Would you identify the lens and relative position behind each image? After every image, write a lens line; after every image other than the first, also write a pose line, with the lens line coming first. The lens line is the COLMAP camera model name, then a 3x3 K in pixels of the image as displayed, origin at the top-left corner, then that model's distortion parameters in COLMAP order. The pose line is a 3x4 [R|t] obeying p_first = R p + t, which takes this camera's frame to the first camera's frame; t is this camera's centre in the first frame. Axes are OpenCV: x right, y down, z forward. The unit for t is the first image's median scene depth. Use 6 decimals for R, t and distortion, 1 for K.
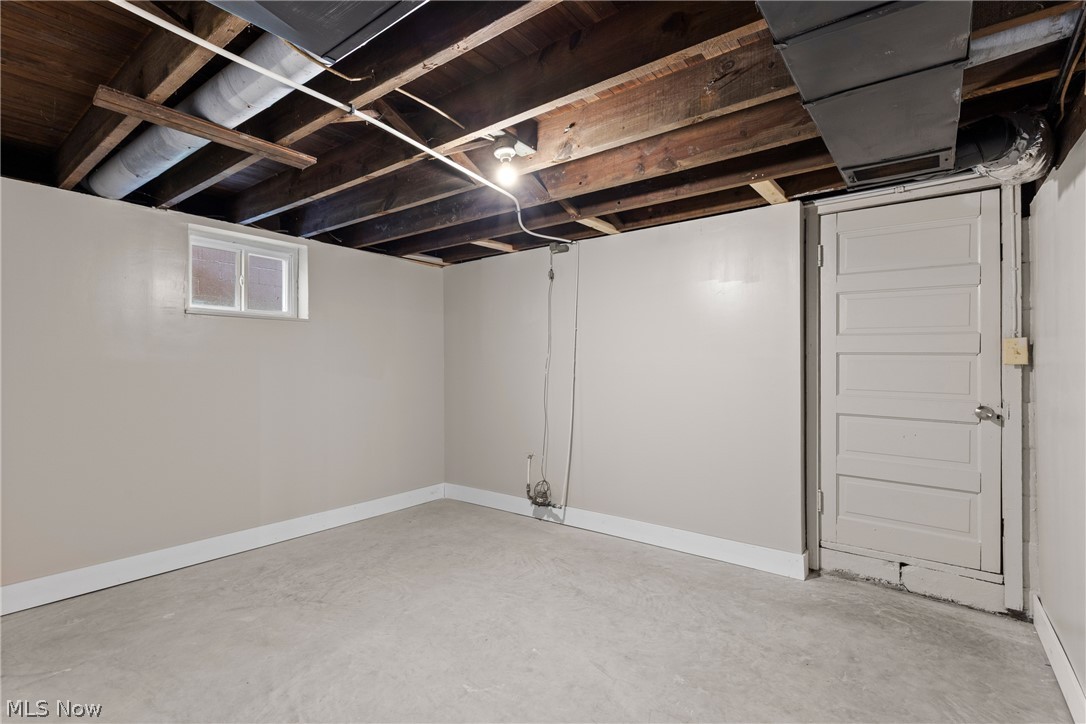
lens RADIAL K [[488.7, 0, 542.5], [0, 488.7, 364.8], [0, 0, 1]] dist [0.009600, -0.001948]
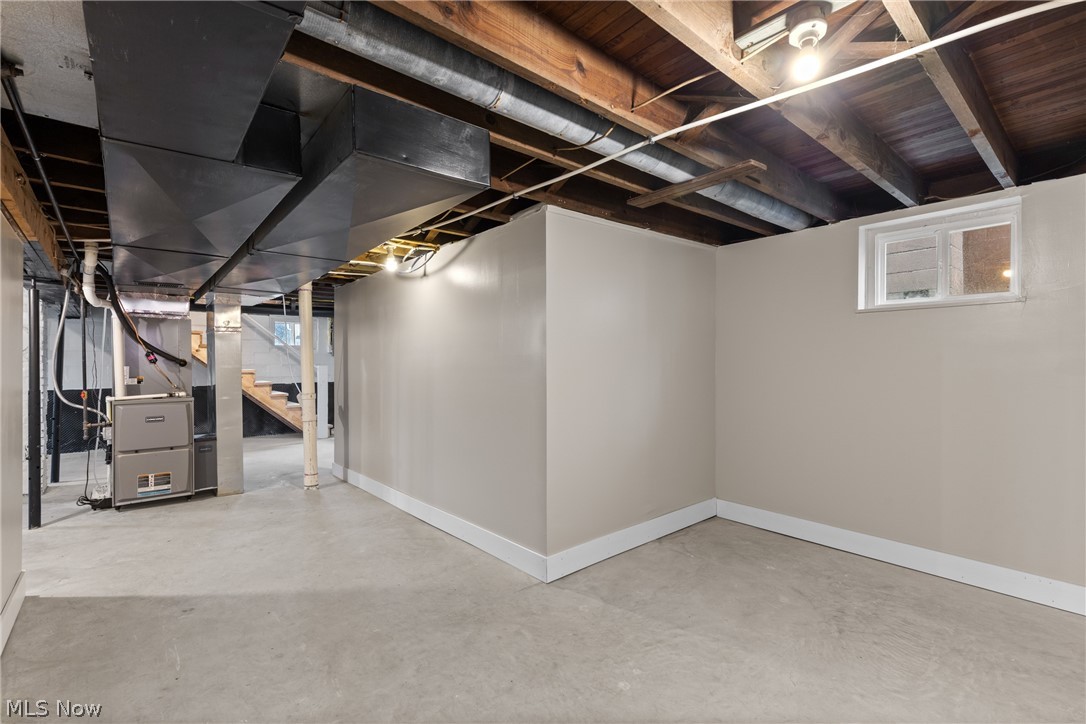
lens RADIAL K [[488.7, 0, 542.5], [0, 488.7, 364.8], [0, 0, 1]] dist [0.009600, -0.001948]
pose [[-0.194508, 0.006260, -0.980881, 0.506128], [0.006209, 0.999967, 0.005151, -0.004813], [0.980881, -0.005088, -0.194541, 0.635139]]
